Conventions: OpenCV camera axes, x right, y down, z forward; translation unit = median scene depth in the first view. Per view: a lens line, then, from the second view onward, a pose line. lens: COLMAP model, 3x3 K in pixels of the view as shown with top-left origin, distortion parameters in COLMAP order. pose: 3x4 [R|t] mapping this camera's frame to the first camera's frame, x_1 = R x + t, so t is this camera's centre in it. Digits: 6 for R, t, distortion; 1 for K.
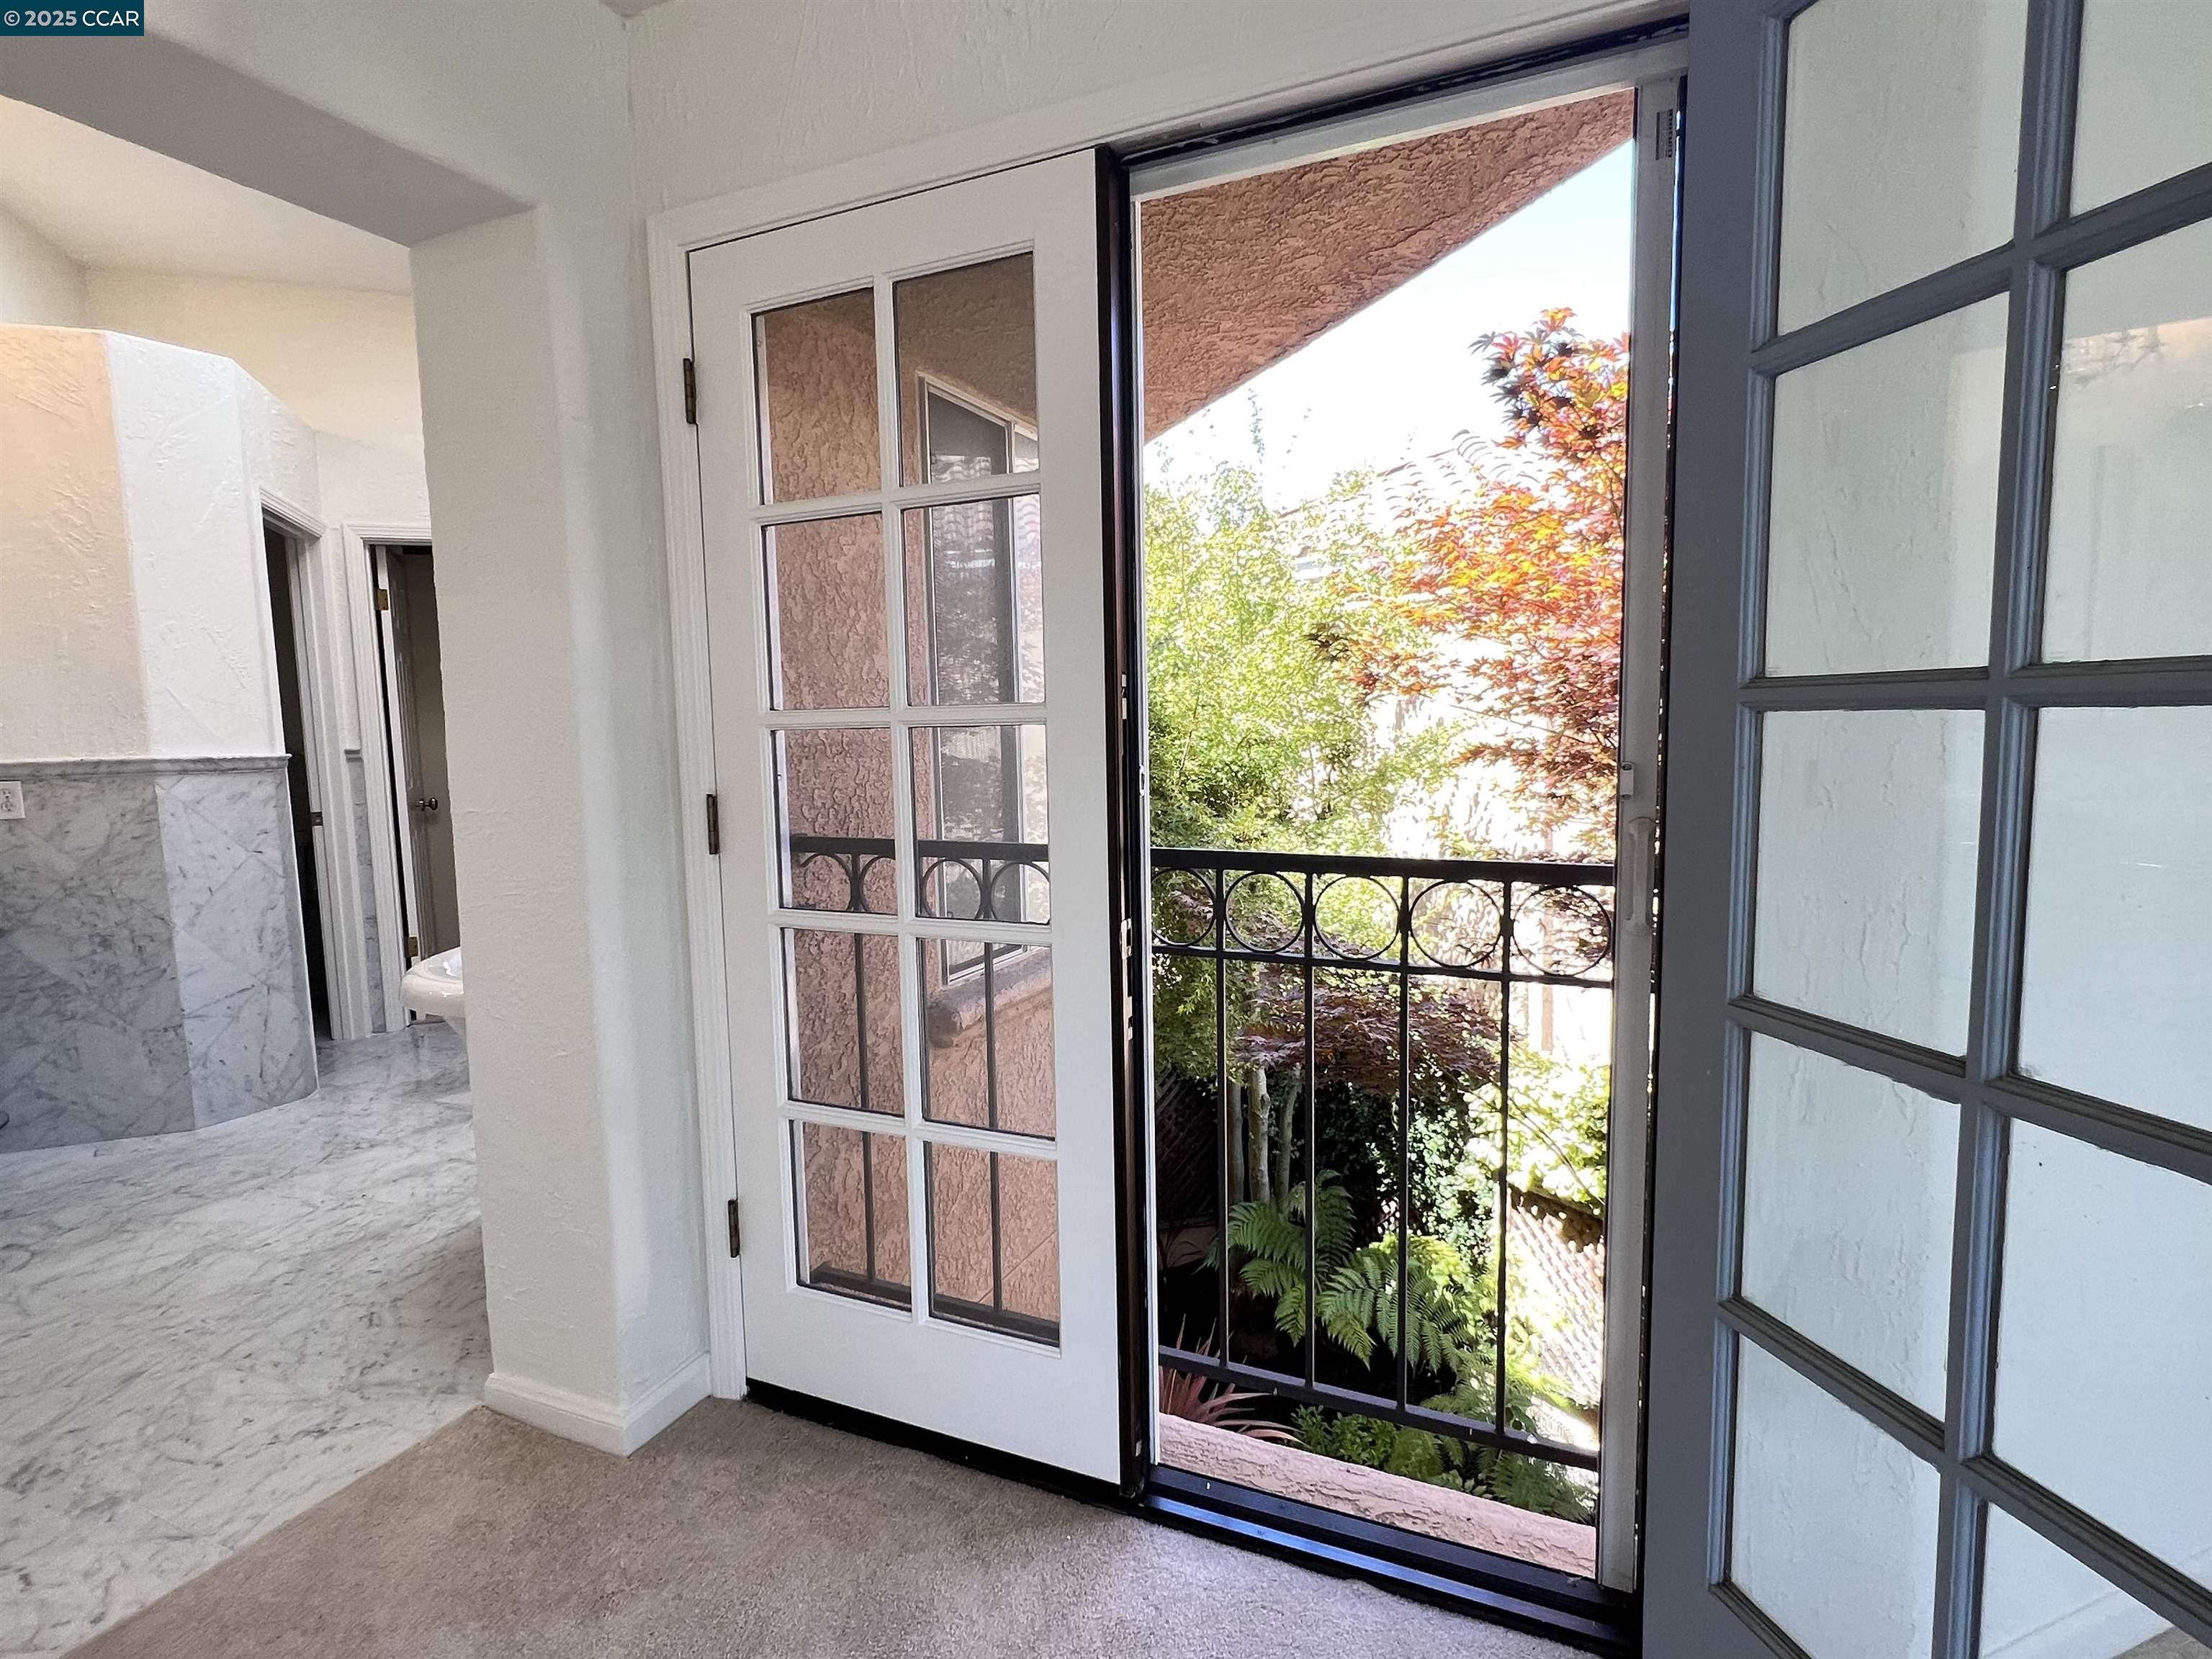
lens RADIAL K [[1123.4, 0, 1096.4], [0, 1123.4, 835.4], [0, 0, 1]] dist [-0.004870, 0.001080]
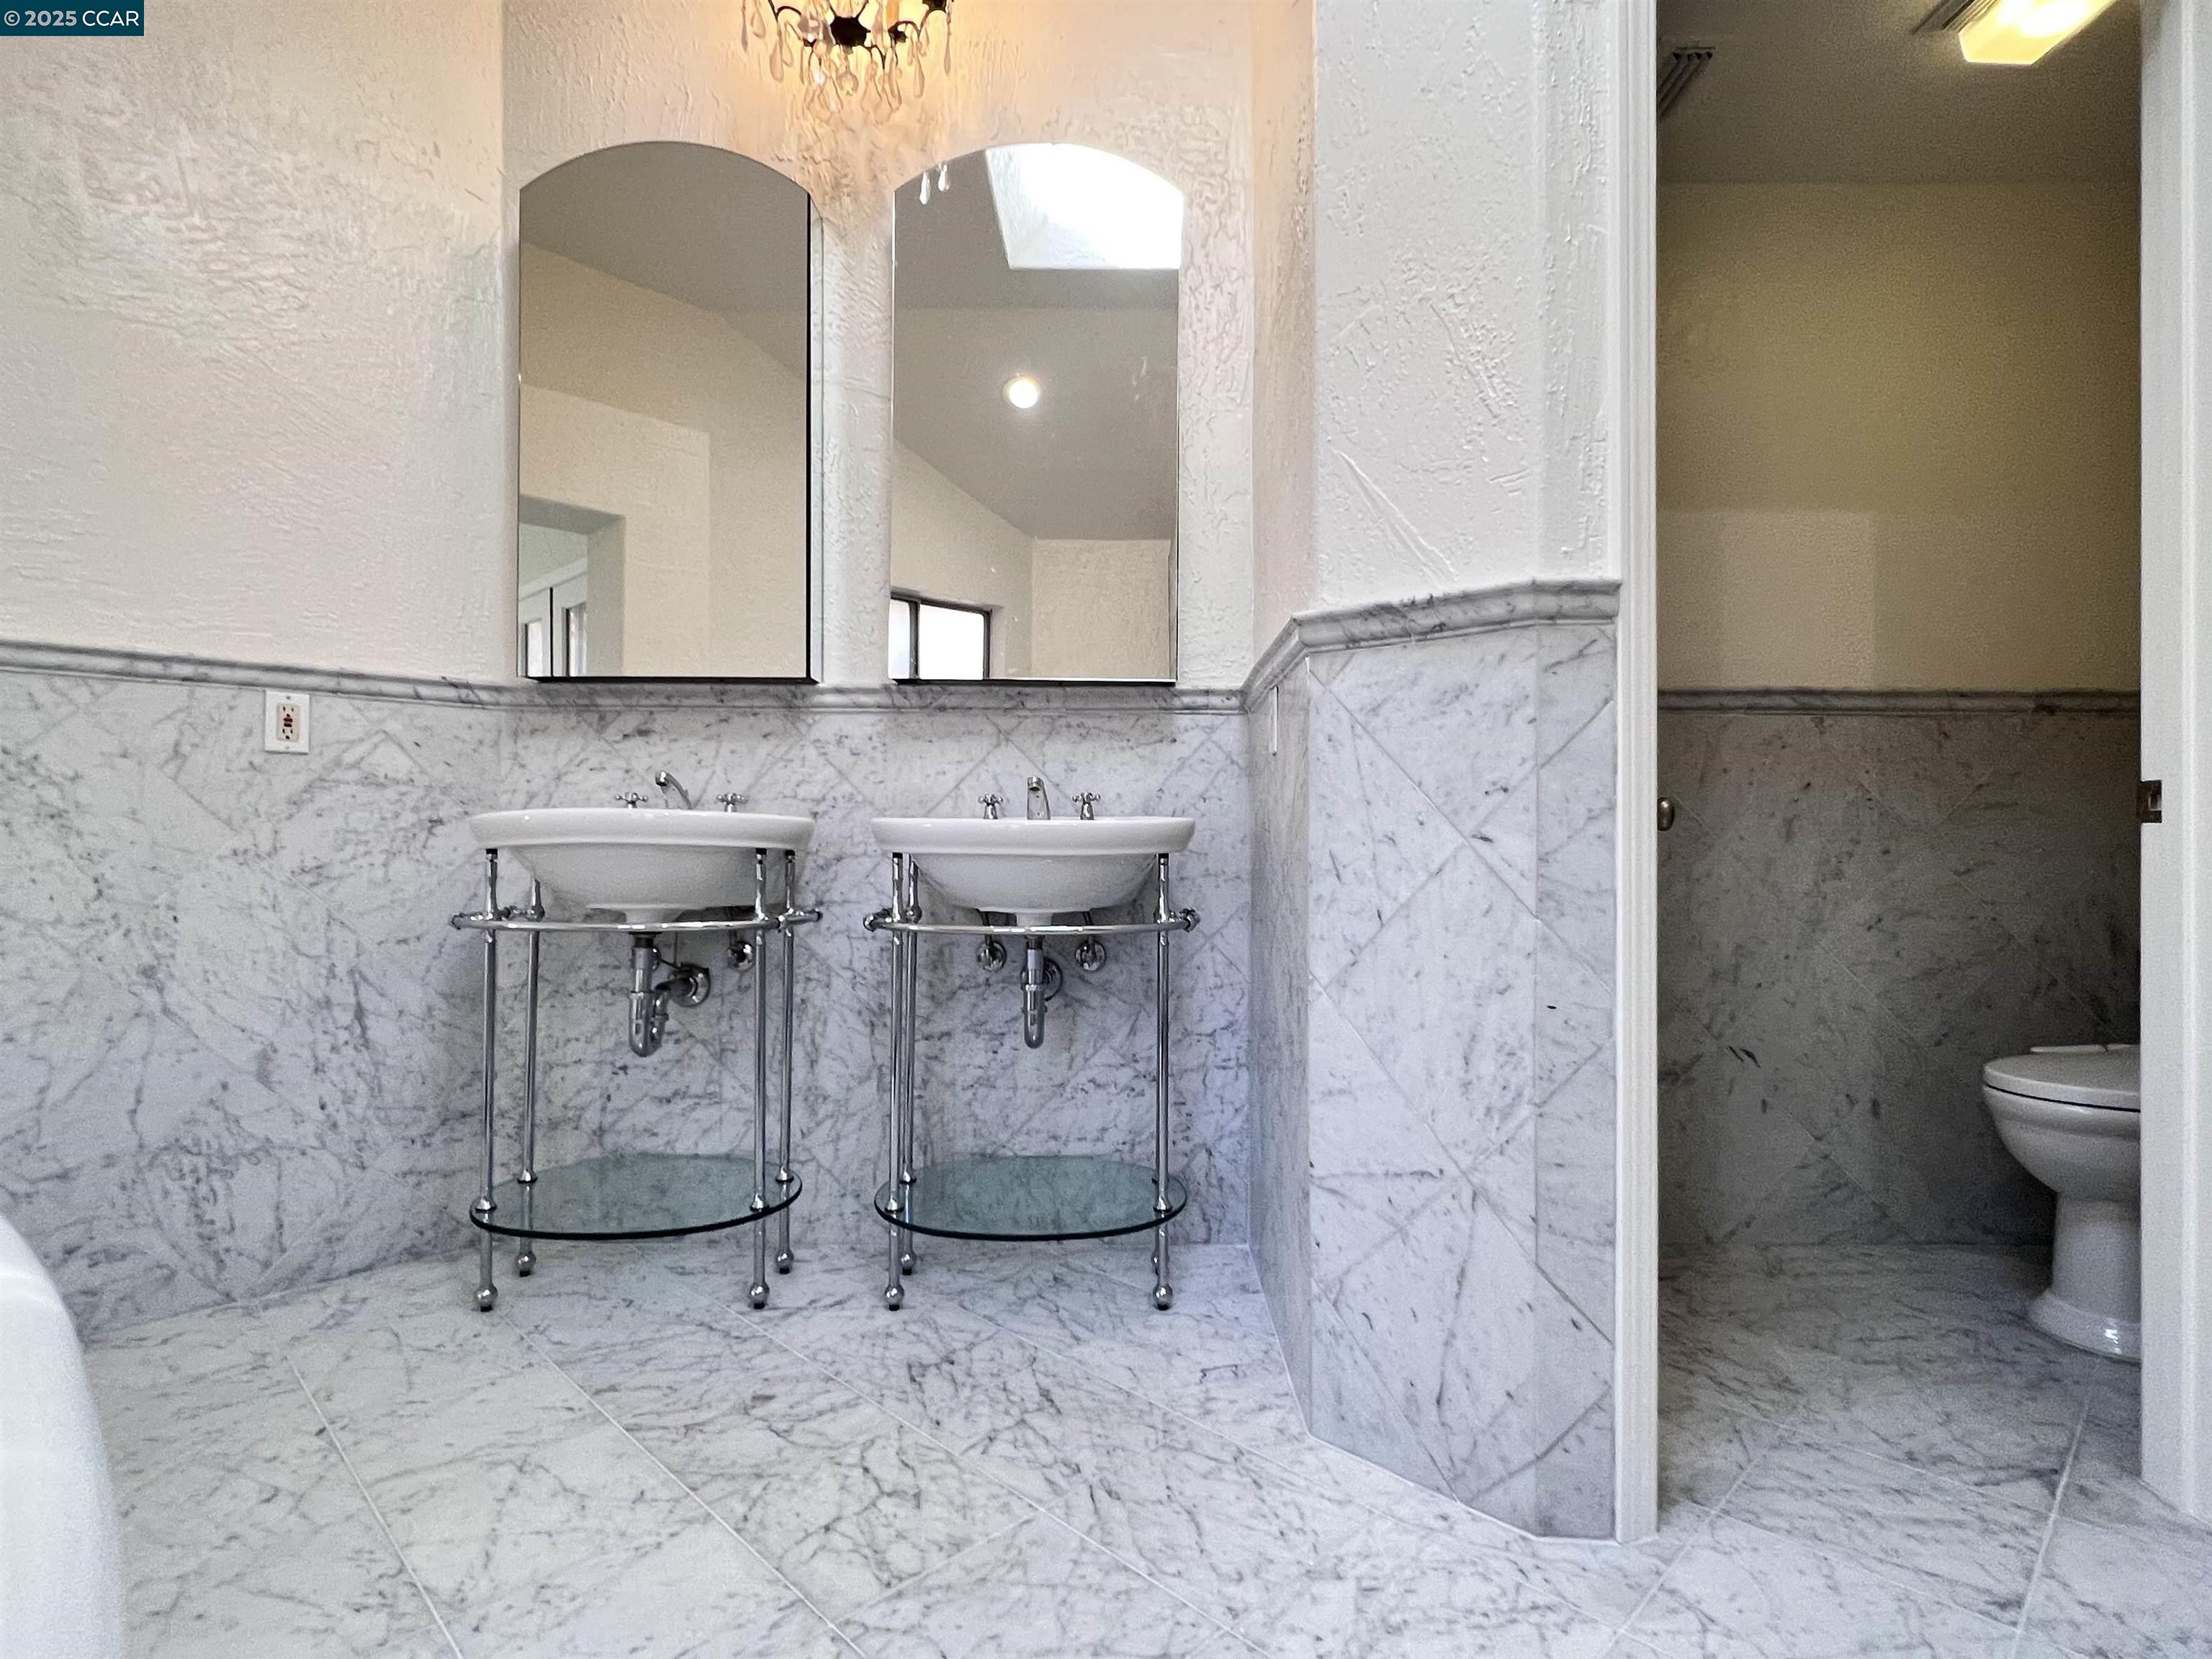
lens RADIAL K [[1123.4, 0, 1101.4], [0, 1123.4, 838.3], [0, 0, 1]] dist [-0.004870, 0.001080]
pose [[-0.346411, 0.024996, -0.937750, -0.364313], [-0.084224, 0.994779, 0.057629, 0.003630], [0.934294, 0.098945, -0.342497, 1.082983]]
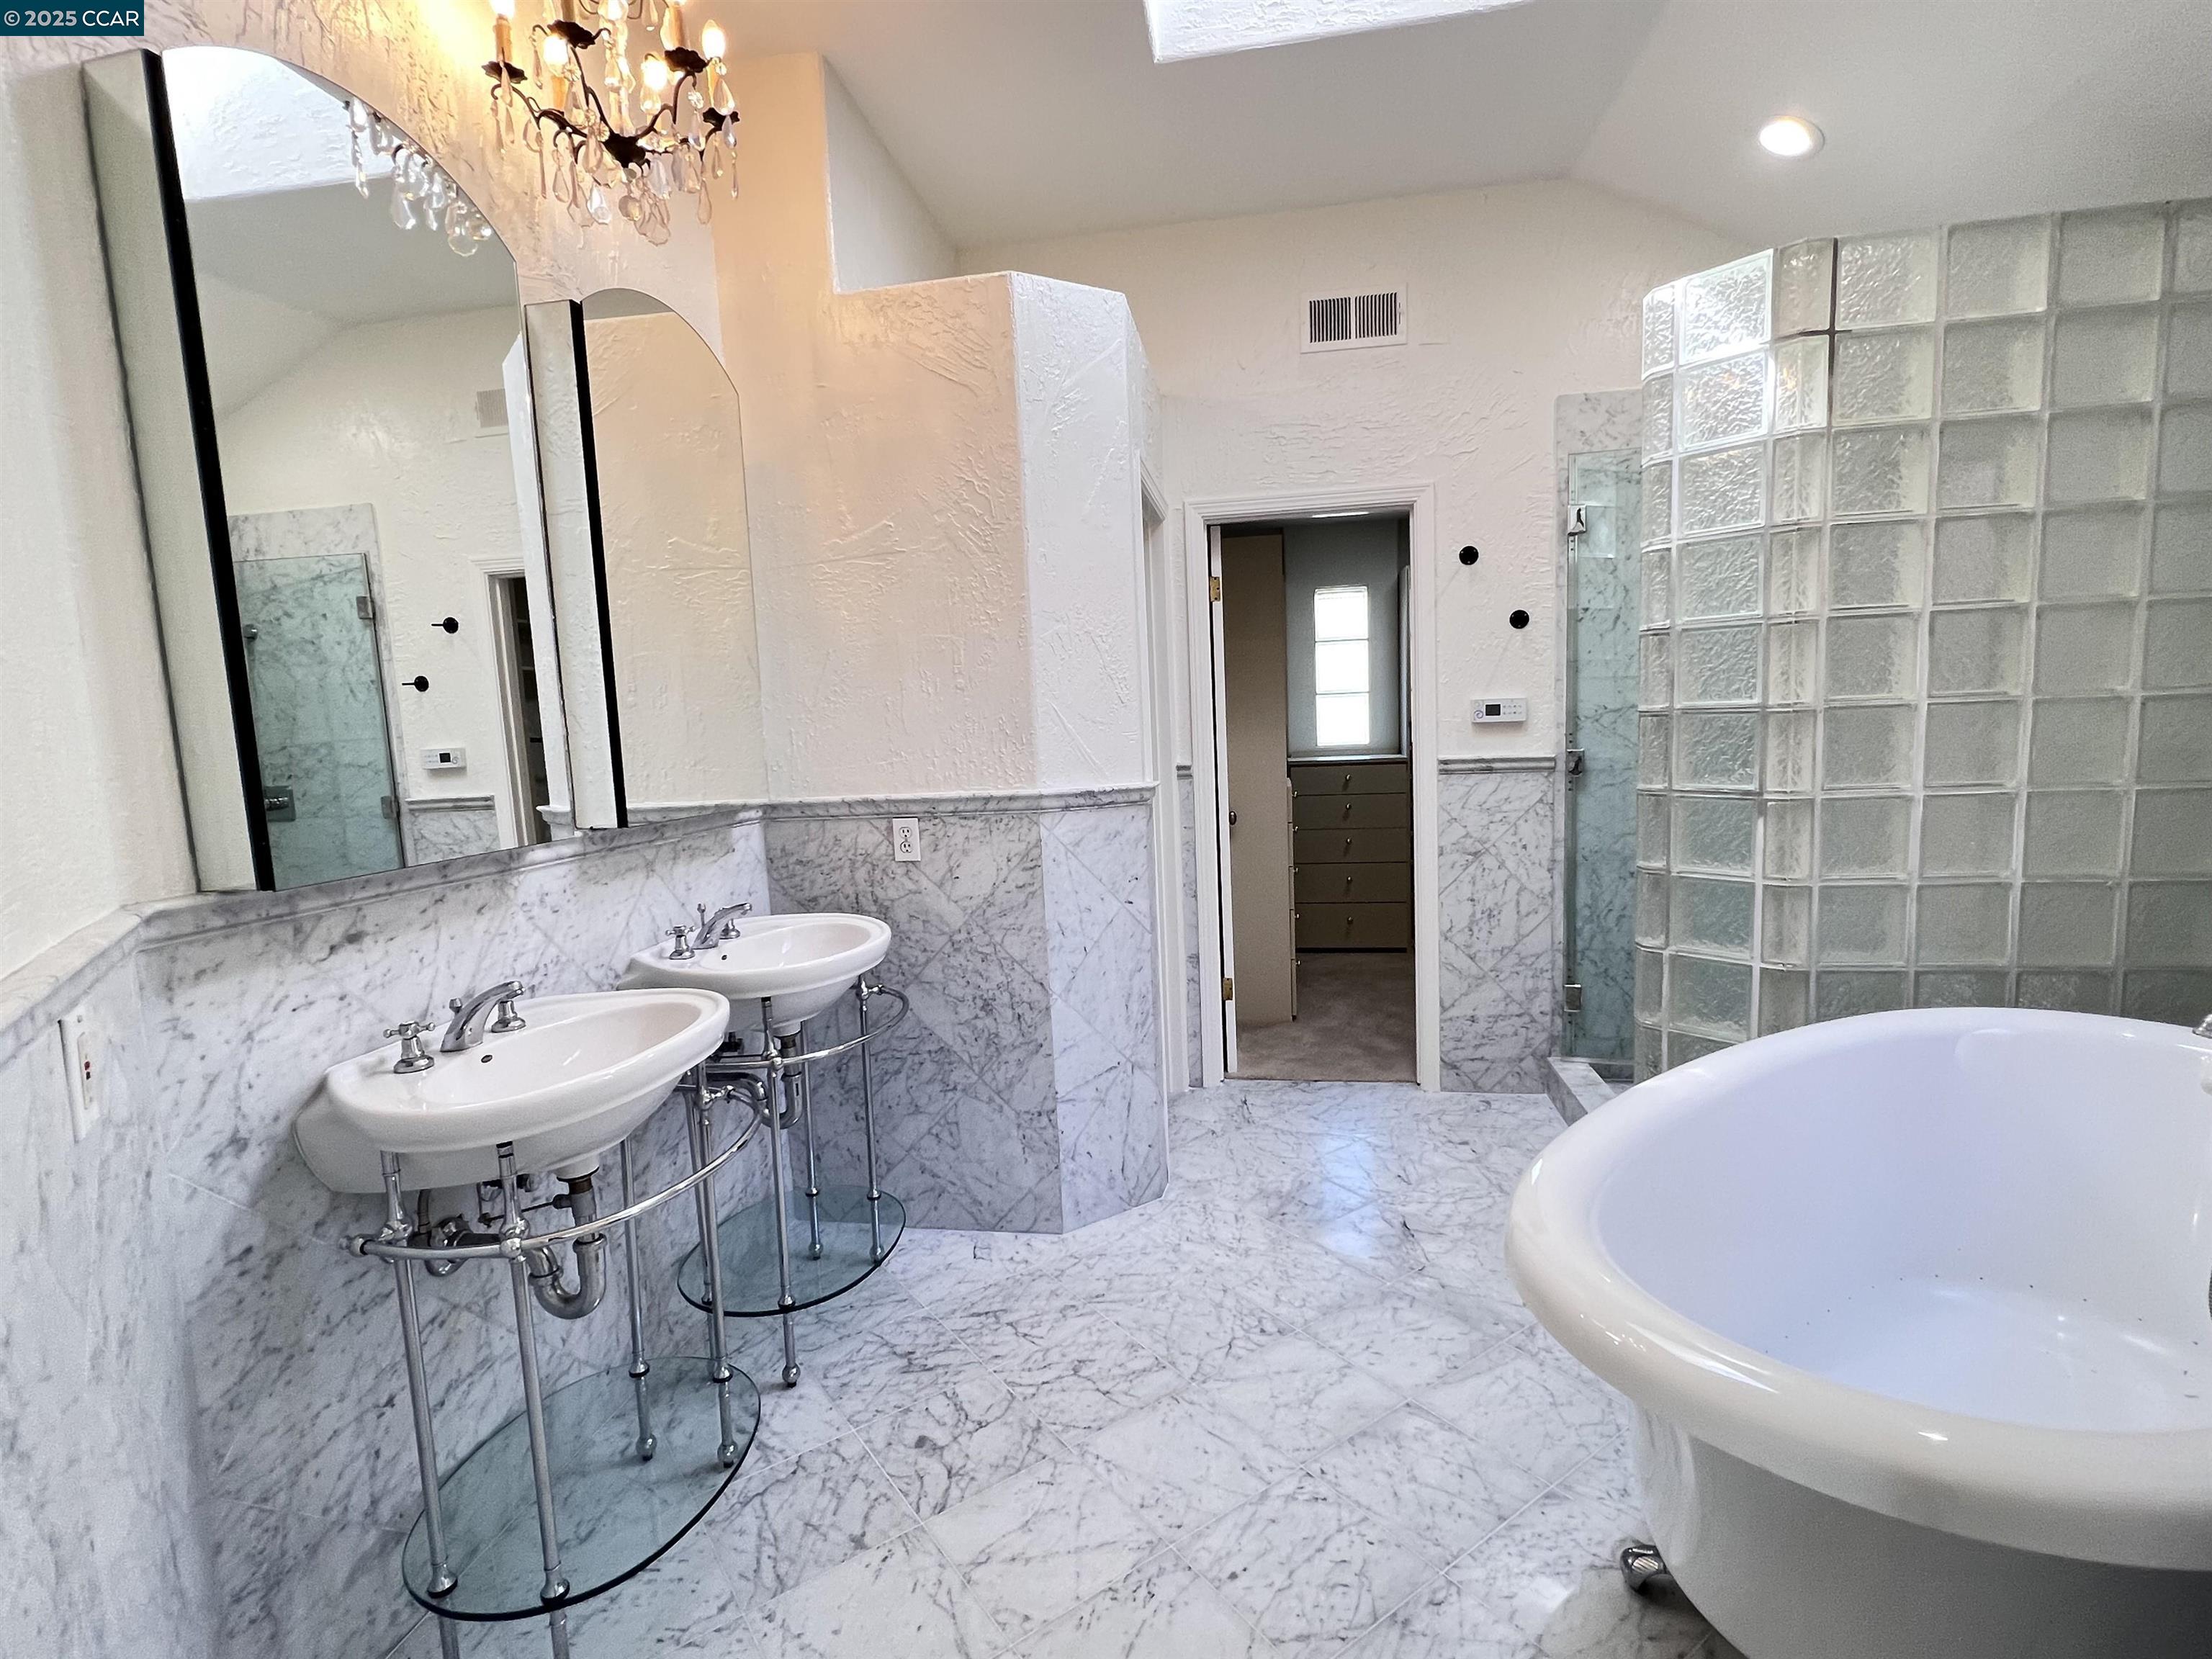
lens RADIAL K [[1050.7, 0, 1103.8], [0, 1050.7, 831.6], [0, 0, 1]] dist [-0.004508, -0.000851]
pose [[0.867250, 0.041760, -0.496118, -0.412266], [-0.027988, 0.998990, 0.035165, -0.068194], [0.497086, -0.016611, 0.867542, 0.347954]]
